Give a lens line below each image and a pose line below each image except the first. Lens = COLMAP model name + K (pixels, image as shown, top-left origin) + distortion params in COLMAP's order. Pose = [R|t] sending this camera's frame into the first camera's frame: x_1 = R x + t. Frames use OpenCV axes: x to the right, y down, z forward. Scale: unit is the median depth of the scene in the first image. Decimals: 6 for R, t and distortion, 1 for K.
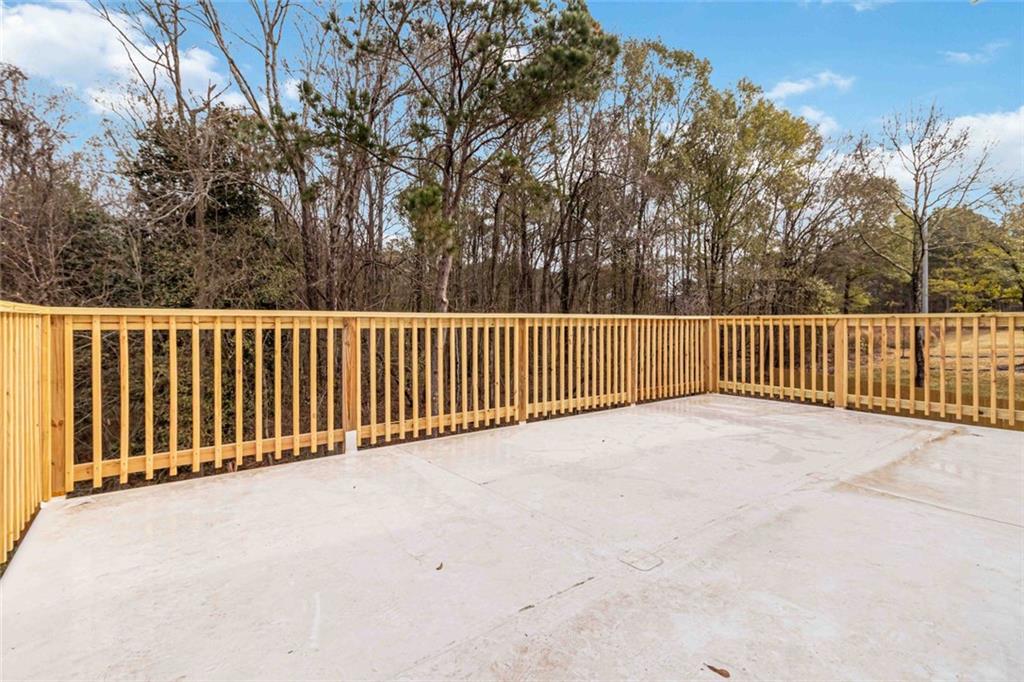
lens RADIAL K [[481.2, 0, 515.2], [0, 481.2, 319.5], [0, 0, 1]] dist [-0.003342, -0.000329]
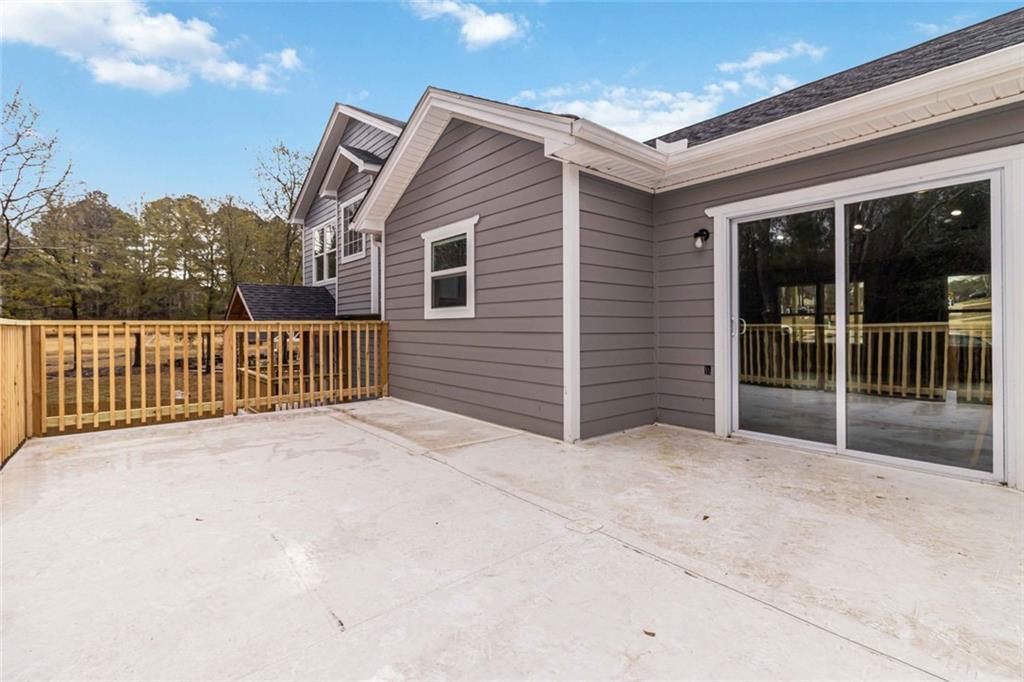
lens RADIAL K [[481.2, 0, 513.2], [0, 481.2, 334.3], [0, 0, 1]] dist [-0.003342, -0.000329]
pose [[-0.047679, -0.017954, 0.998701, -0.855313], [0.003623, 0.999829, 0.018147, 0.003206], [-0.998856, 0.004483, -0.047606, 1.155515]]
